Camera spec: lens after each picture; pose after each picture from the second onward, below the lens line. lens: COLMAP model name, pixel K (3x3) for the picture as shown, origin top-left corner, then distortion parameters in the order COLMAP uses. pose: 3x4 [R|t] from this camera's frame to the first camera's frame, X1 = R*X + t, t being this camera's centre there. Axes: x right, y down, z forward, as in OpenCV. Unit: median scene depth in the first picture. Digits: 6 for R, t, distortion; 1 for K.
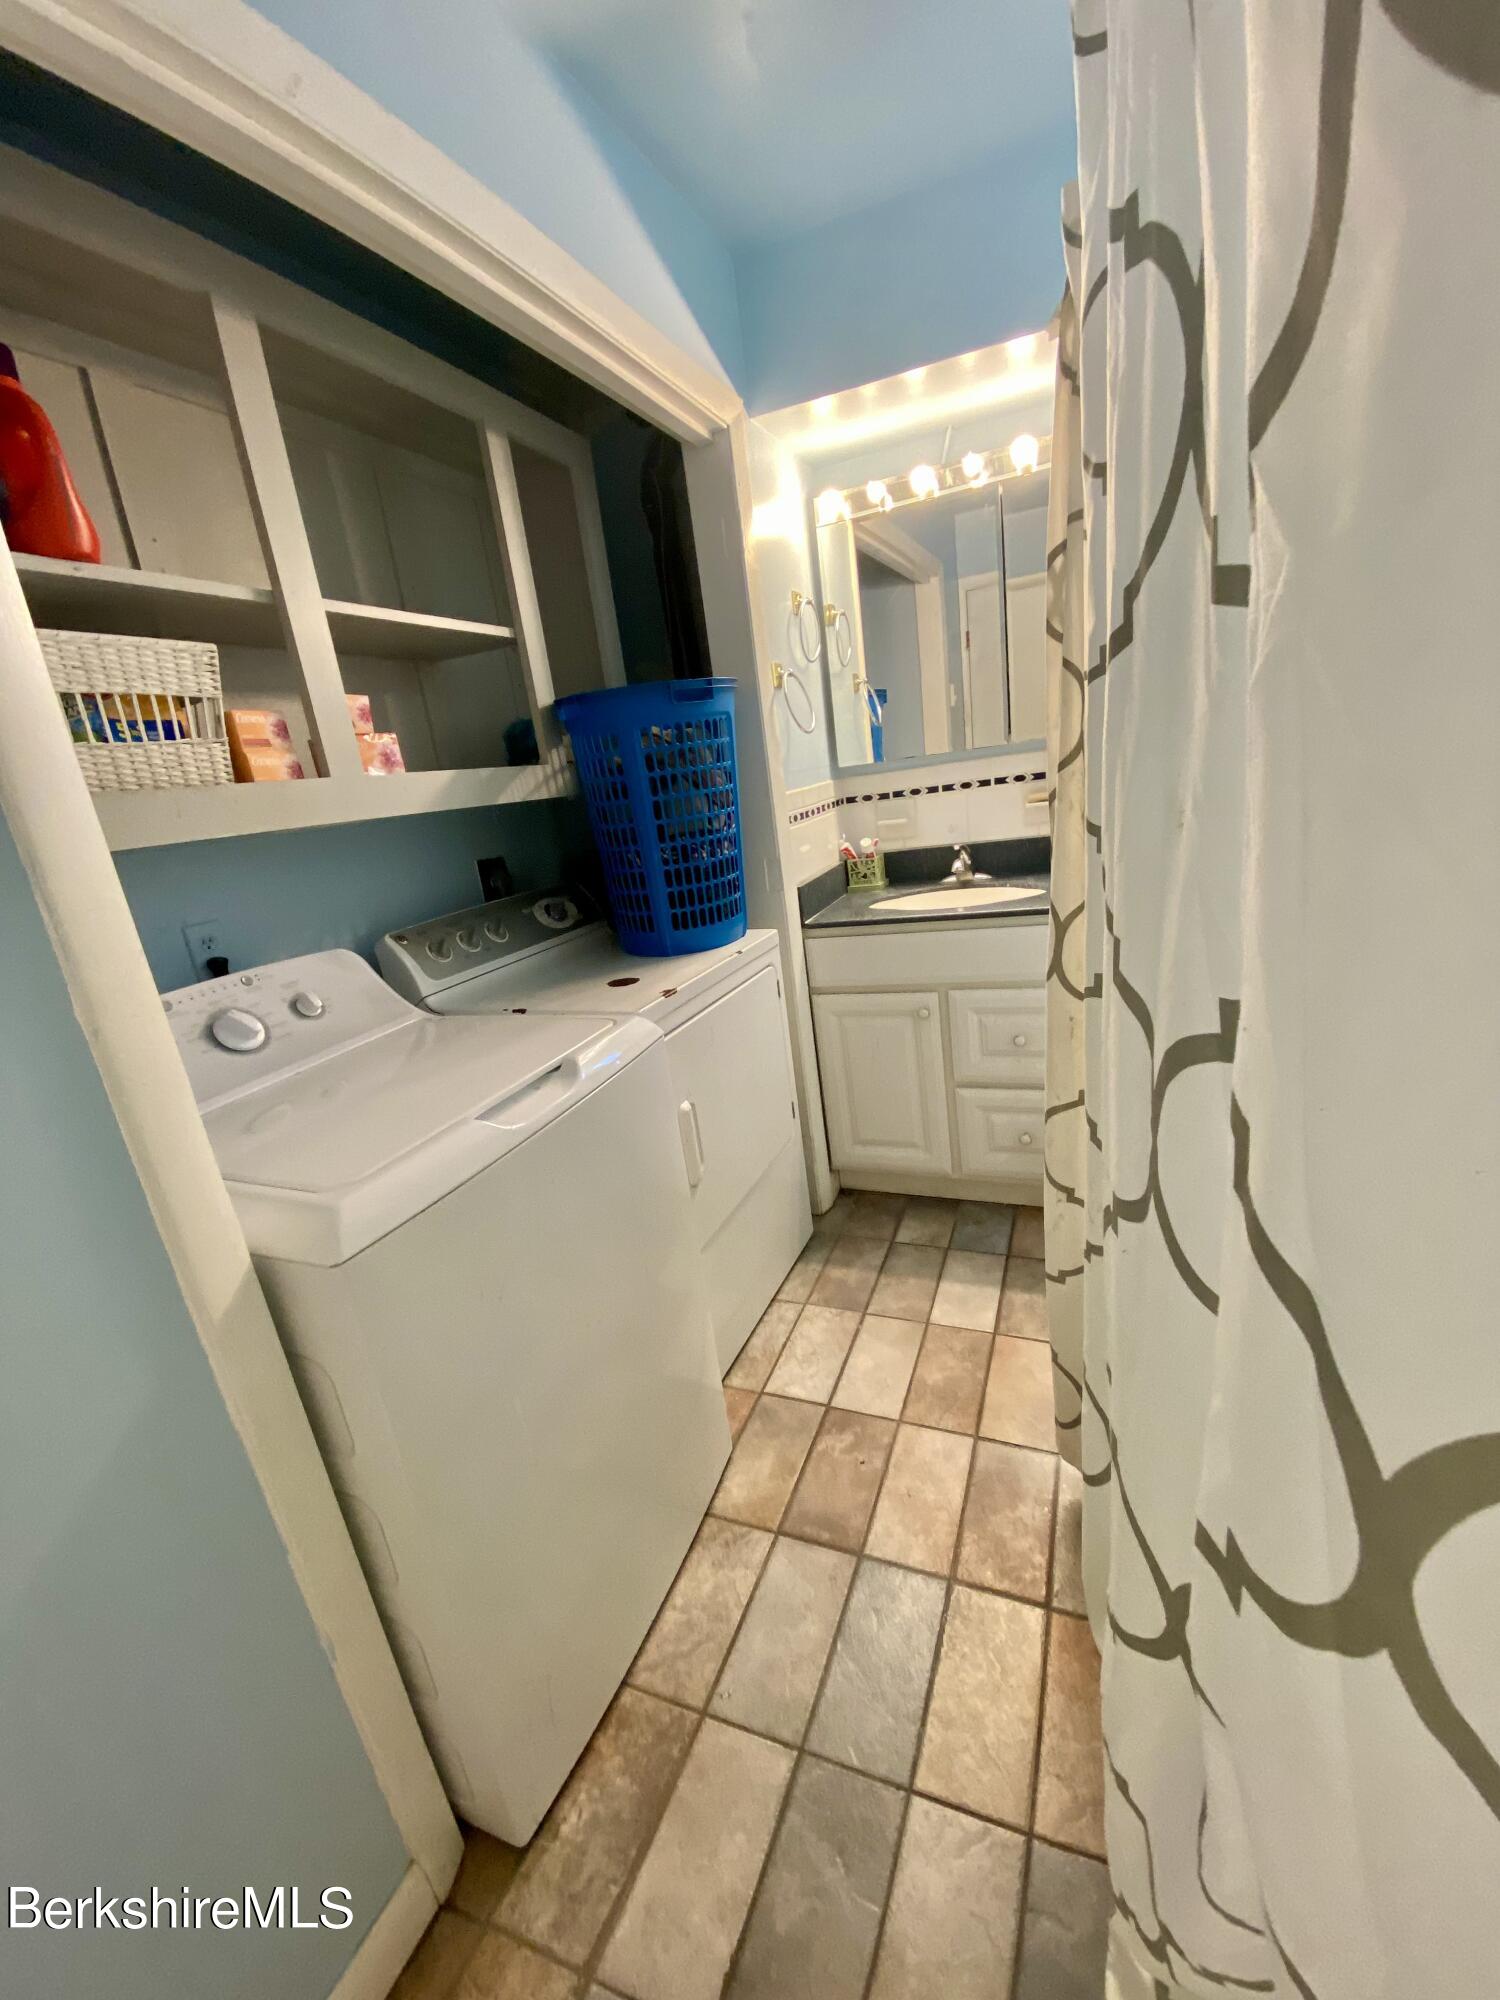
lens RADIAL K [[821.8, 0, 750.0], [0, 821.8, 1000.0], [0, 0, 1]] dist [-0.002777, -0.015877]
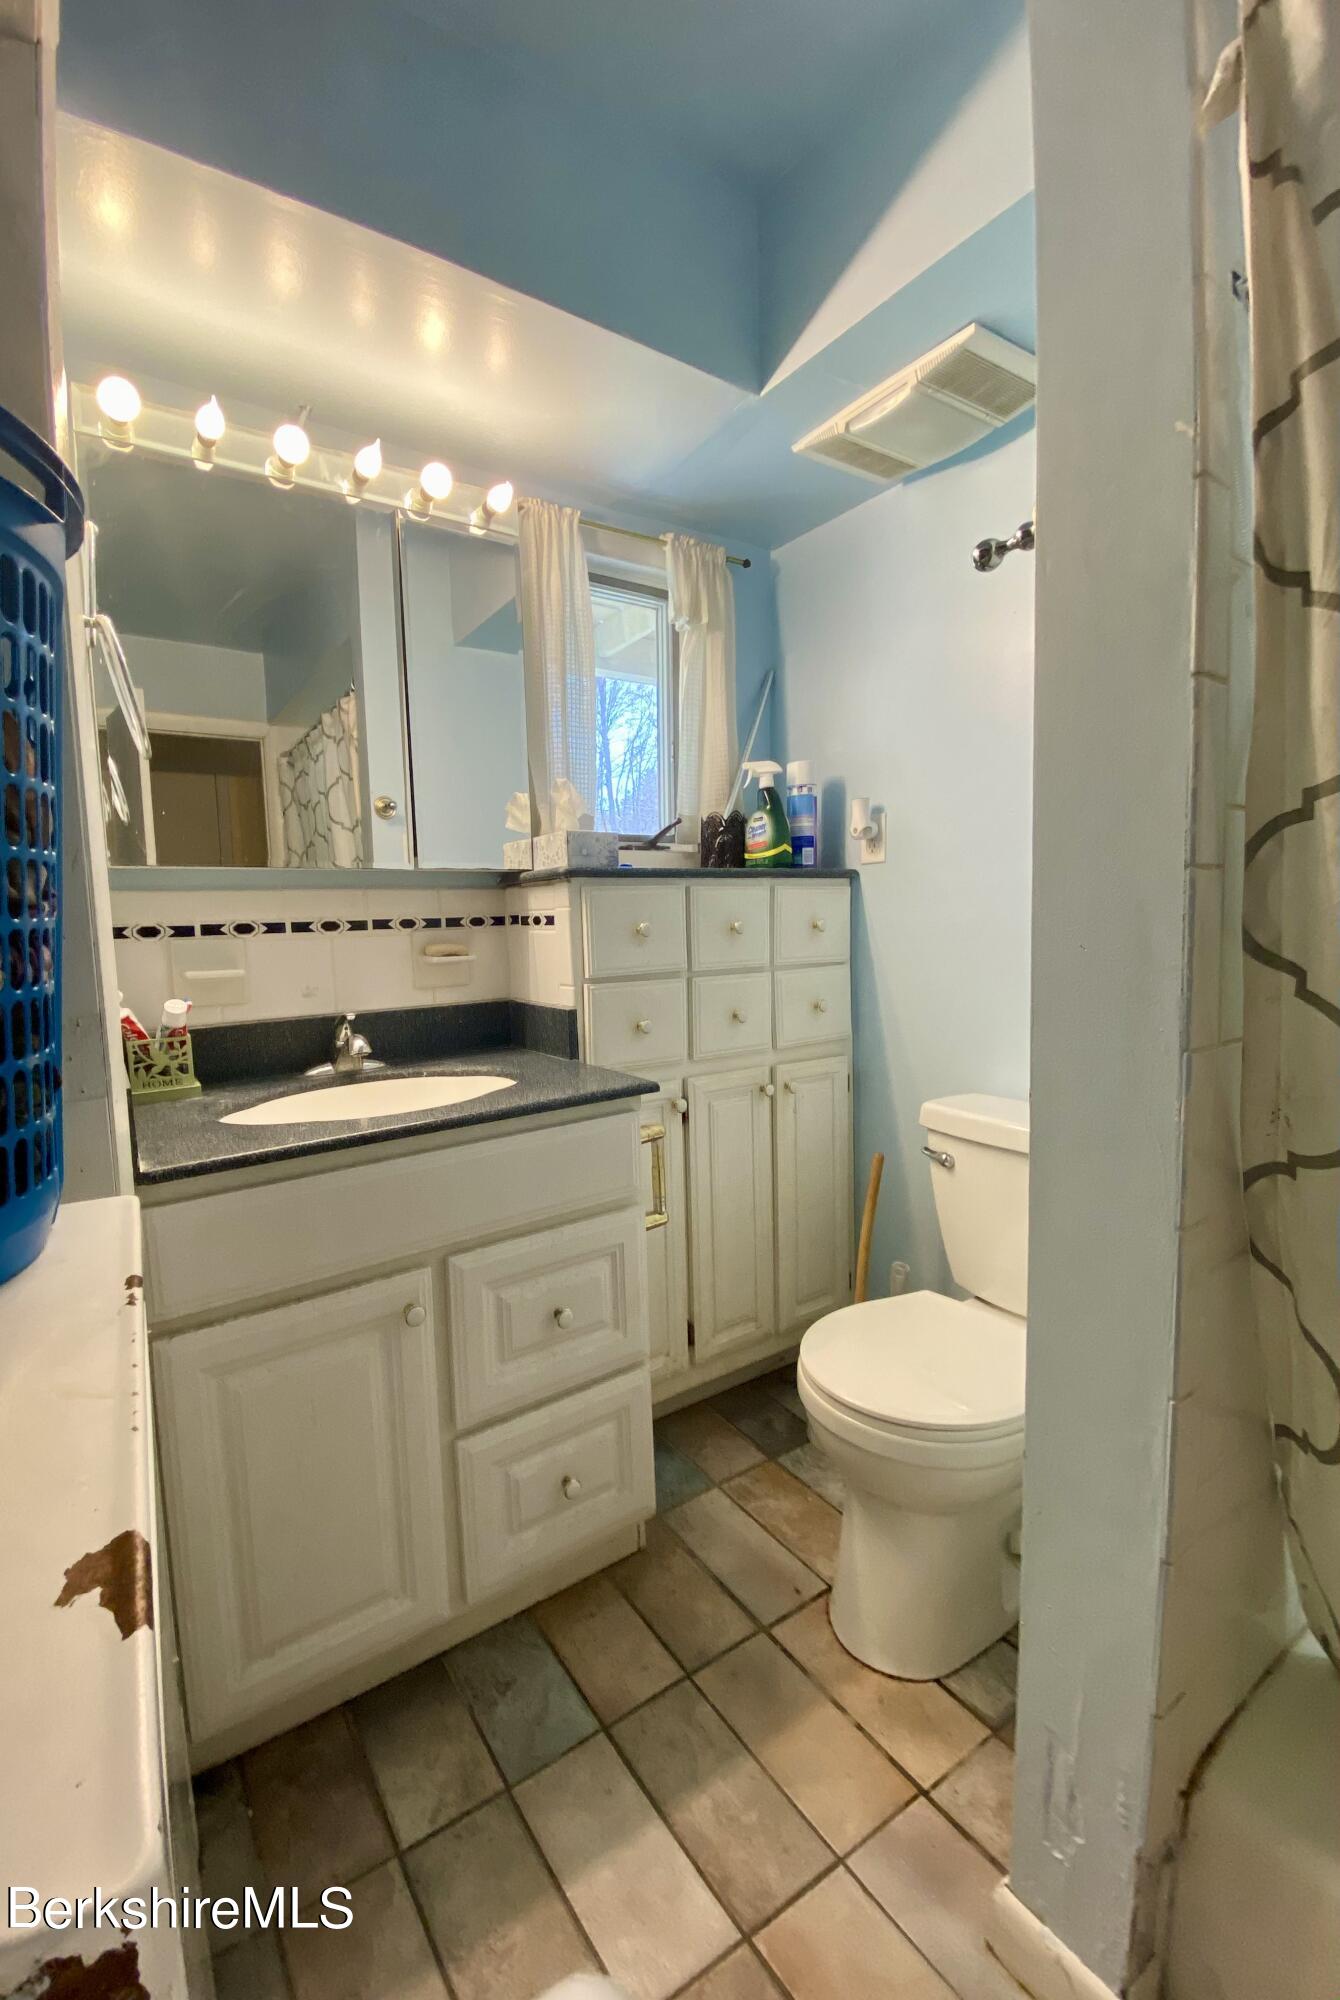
lens RADIAL K [[809.9, 0, 670.0], [0, 809.9, 1000.0], [0, 0, 1]] dist [0.037686, -0.030300]
pose [[0.574195, 0.035705, 0.817940, -0.117923], [0.176775, 0.970076, -0.166442, -0.058503], [-0.799407, 0.240162, 0.550701, 0.507342]]
